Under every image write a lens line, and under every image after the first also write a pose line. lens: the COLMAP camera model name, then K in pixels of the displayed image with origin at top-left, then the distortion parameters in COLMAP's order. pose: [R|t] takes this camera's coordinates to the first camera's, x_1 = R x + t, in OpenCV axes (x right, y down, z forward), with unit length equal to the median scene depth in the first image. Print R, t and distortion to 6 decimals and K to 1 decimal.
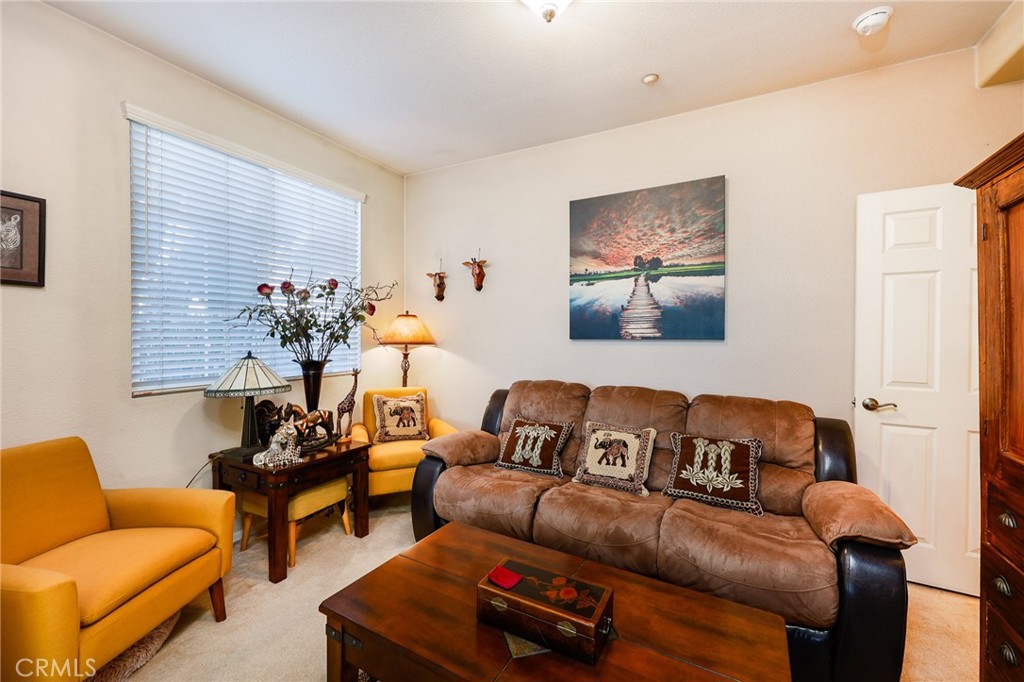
lens RADIAL K [[420.6, 0, 509.9], [0, 420.6, 334.7], [0, 0, 1]] dist [0.000684, 0.000272]
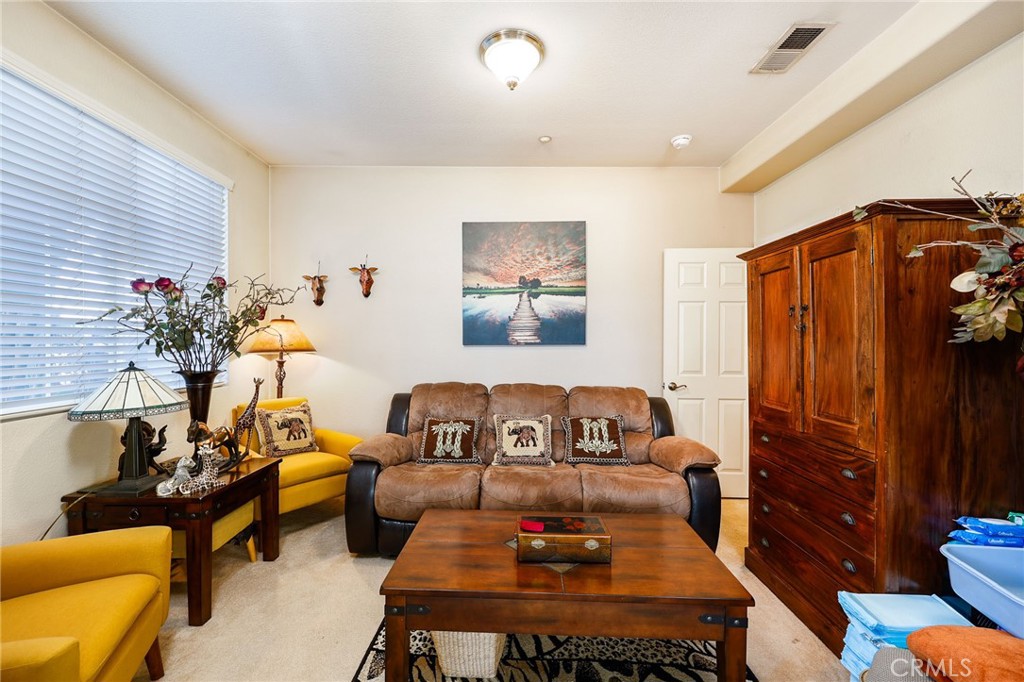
lens RADIAL K [[420.6, 0, 509.3], [0, 420.6, 339.8], [0, 0, 1]] dist [0.000192, 0.000069]
pose [[0.882668, 0.000888, 0.469997, -0.322588], [-0.000105, 0.999999, -0.001692, -0.001412], [-0.469998, 0.001444, 0.882666, -0.059028]]
